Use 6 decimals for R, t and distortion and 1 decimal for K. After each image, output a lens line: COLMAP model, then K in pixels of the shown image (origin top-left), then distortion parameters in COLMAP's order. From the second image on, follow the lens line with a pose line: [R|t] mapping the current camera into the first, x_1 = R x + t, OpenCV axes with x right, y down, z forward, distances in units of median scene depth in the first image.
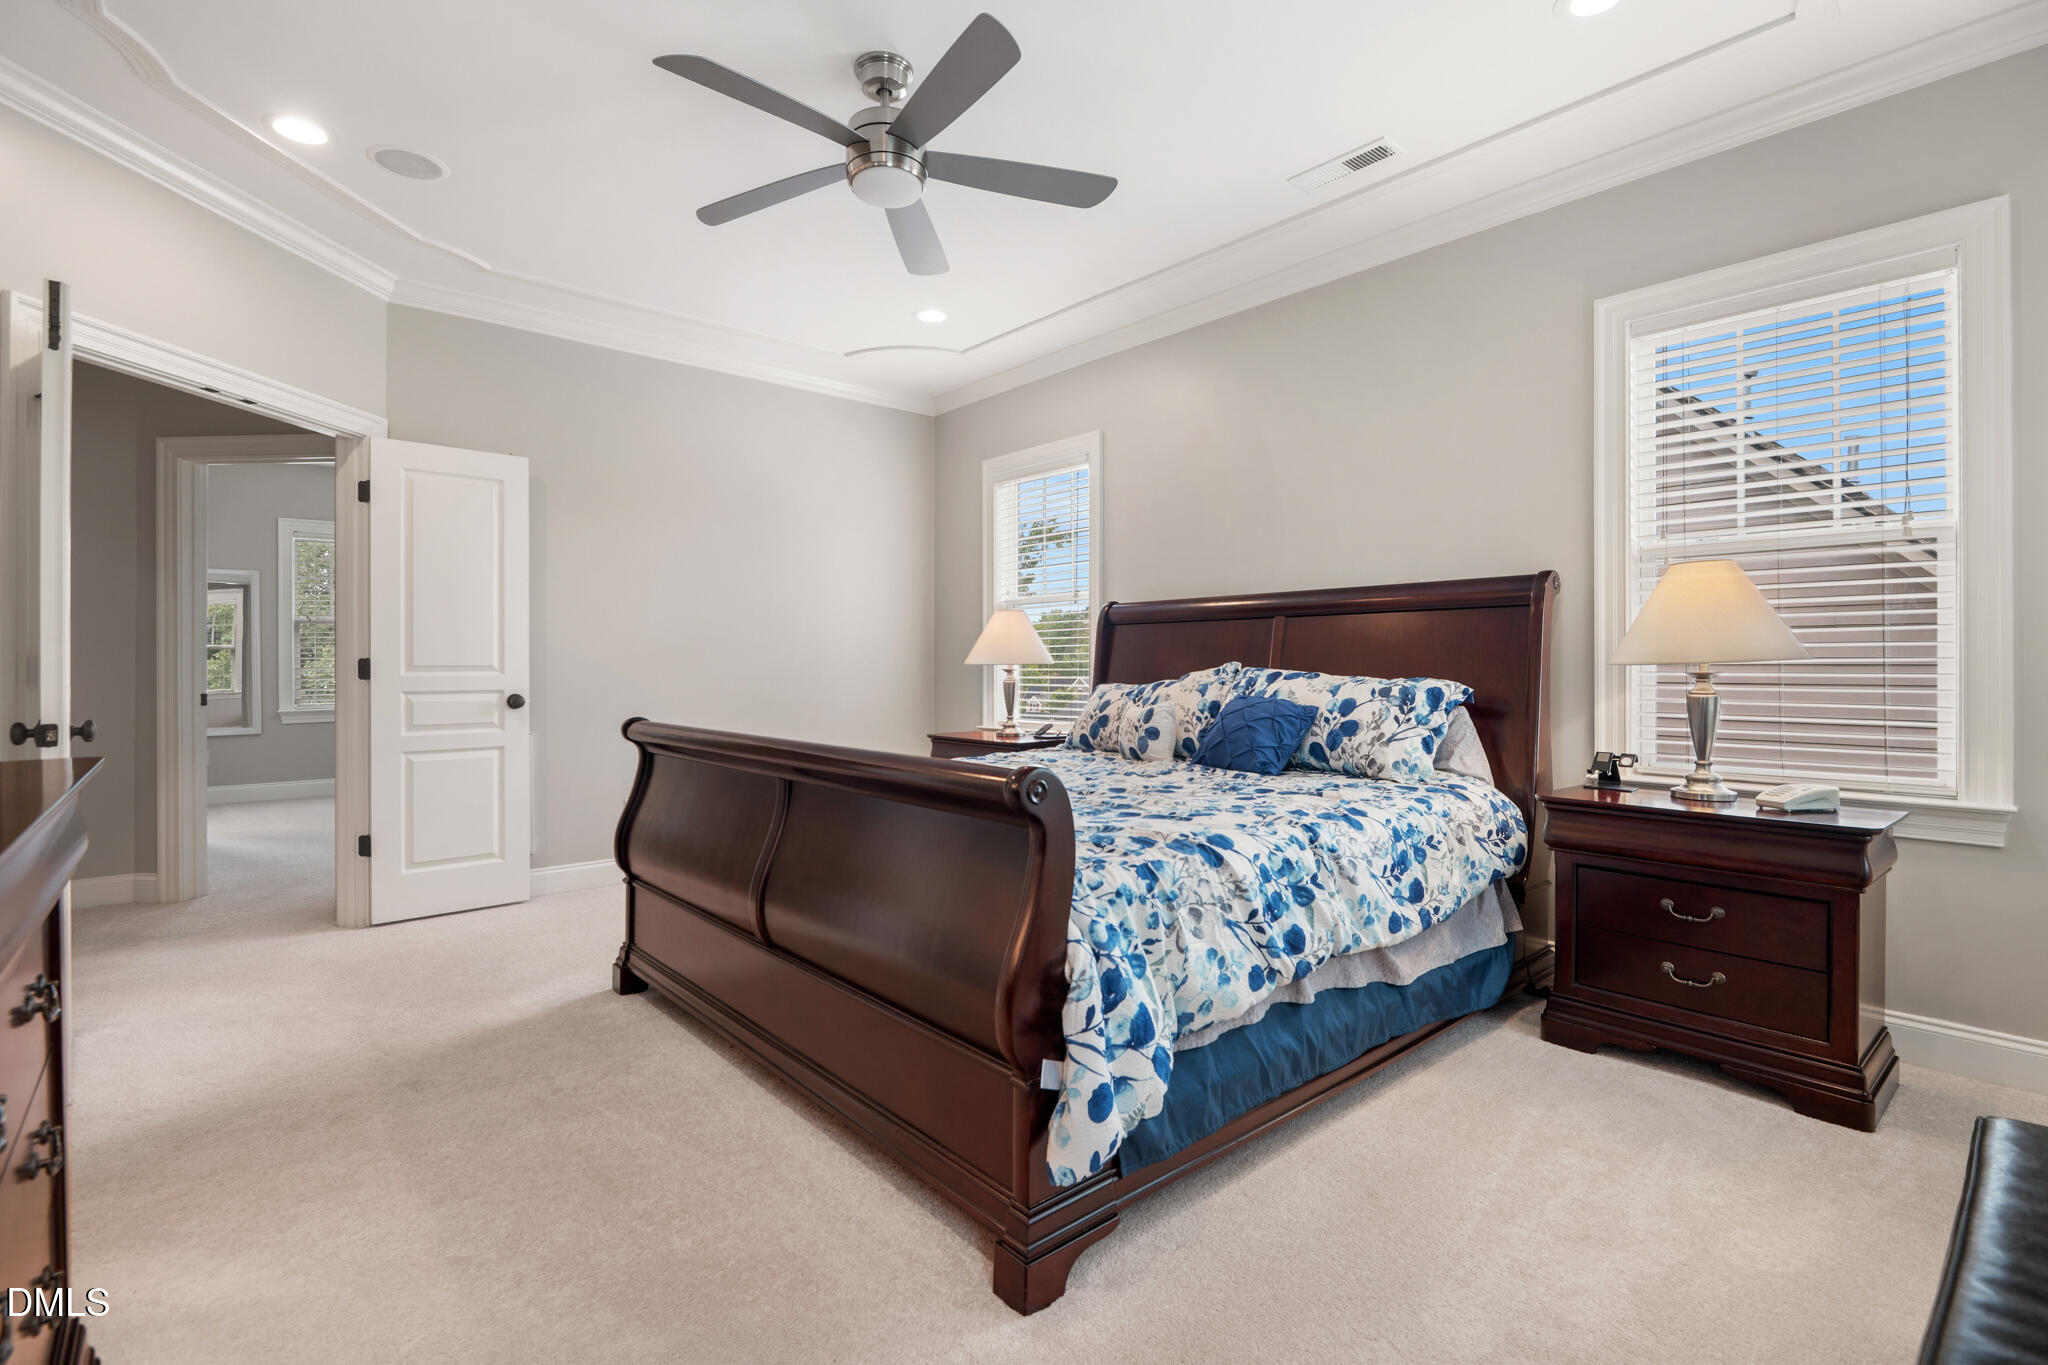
lens RADIAL K [[953.0, 0, 1021.4], [0, 953.0, 667.3], [0, 0, 1]] dist [-0.009089, 0.000670]
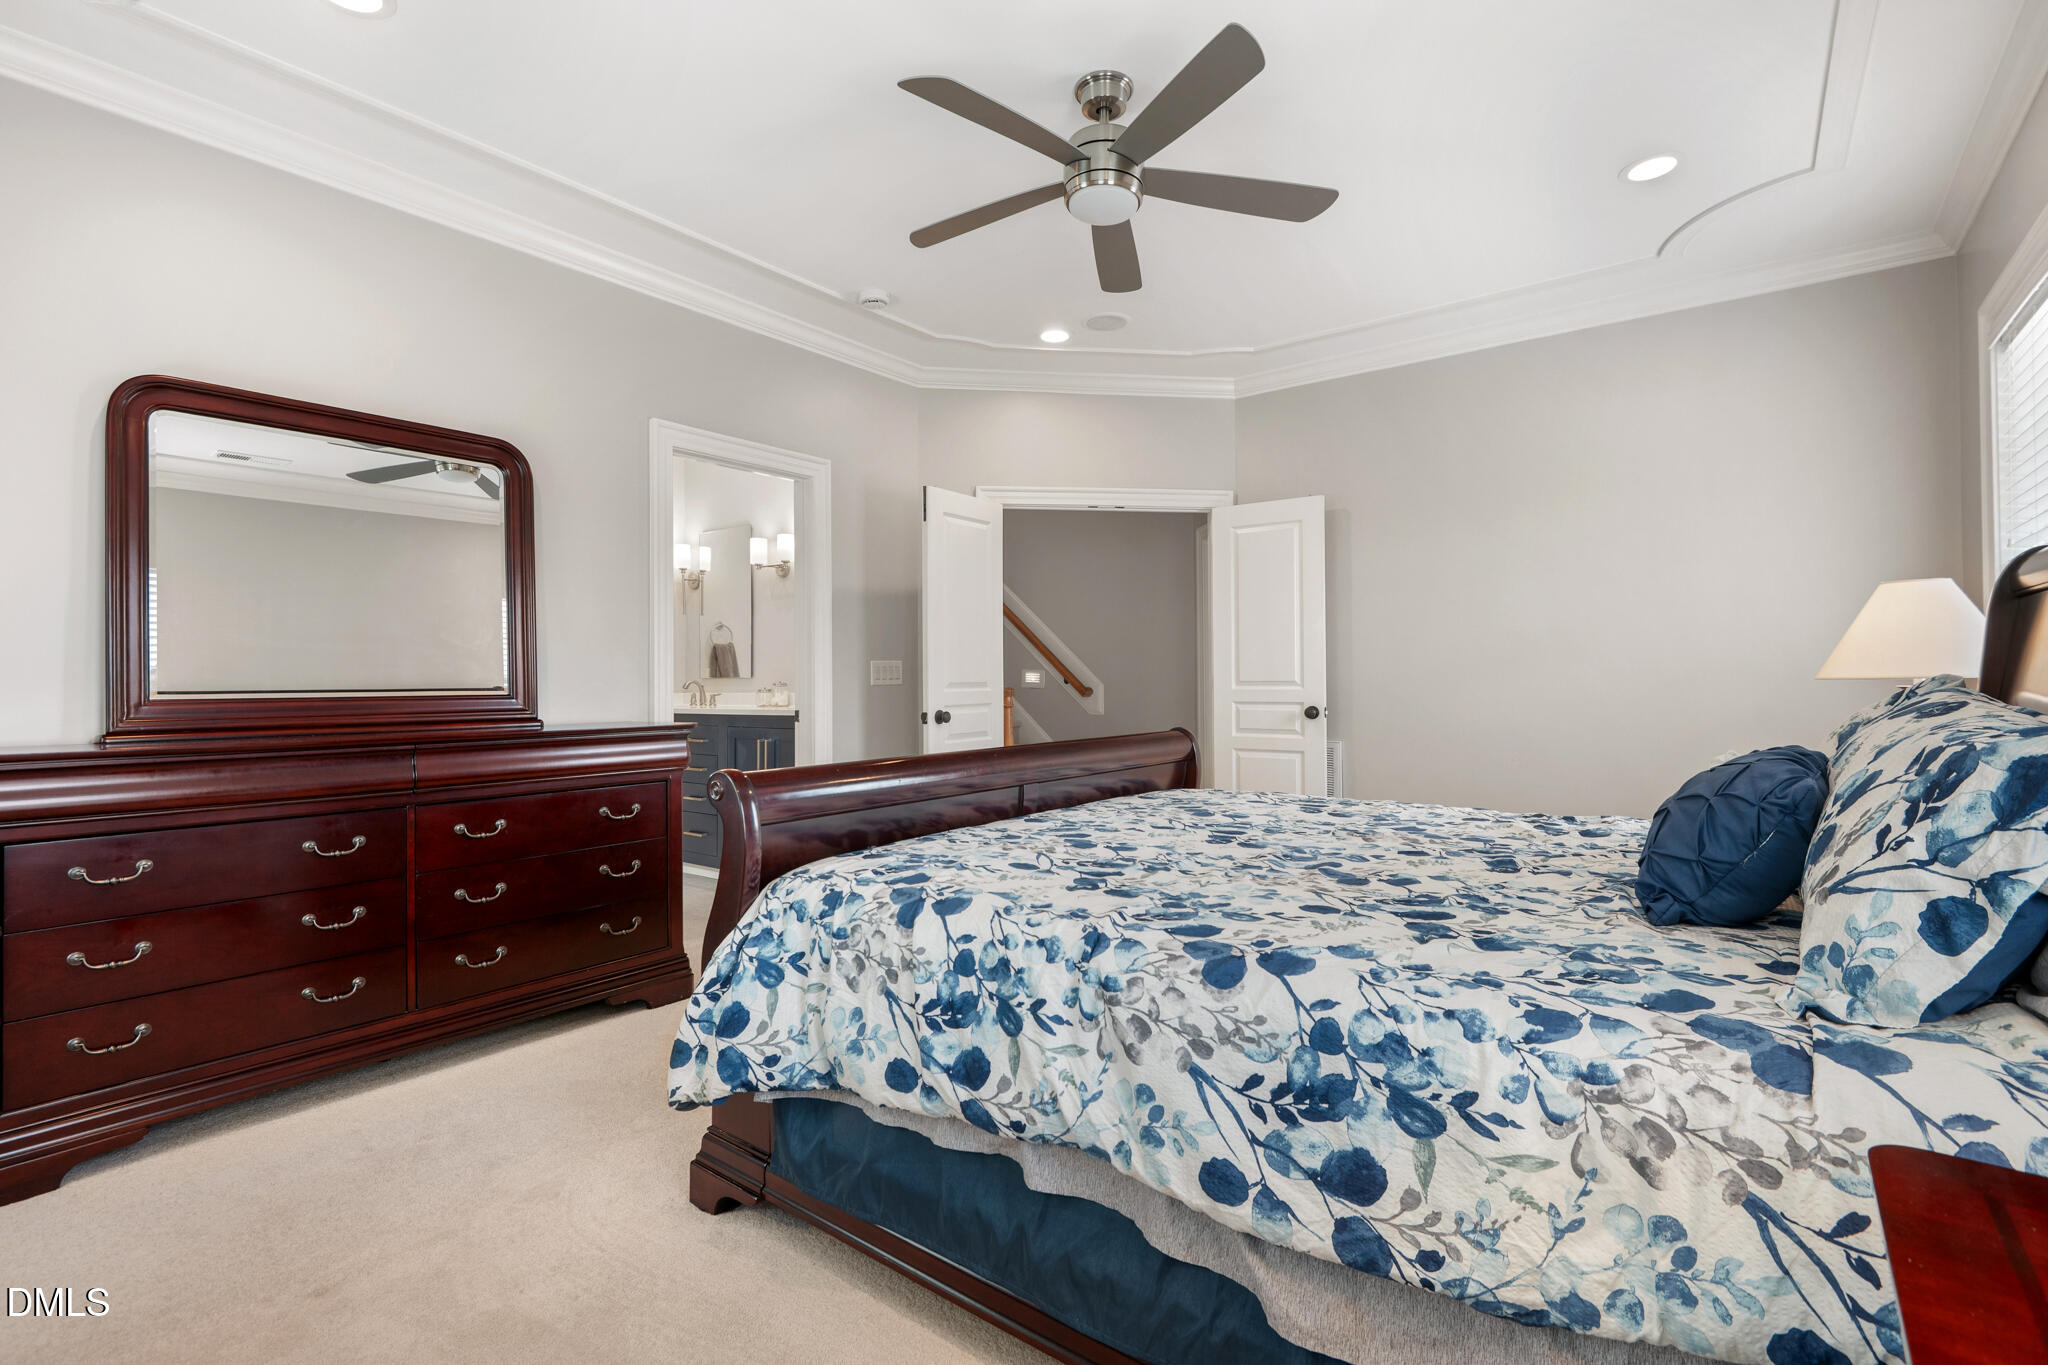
lens RADIAL K [[925.1, 0, 1024.0], [0, 925.1, 682.5], [0, 0, 1]] dist [-0.001135, -0.000567]
pose [[0.197581, 0.001482, -0.980285, 0.807205], [0.003535, 0.999991, 0.002224, -0.005924], [0.980280, -0.003905, 0.197574, 0.740012]]
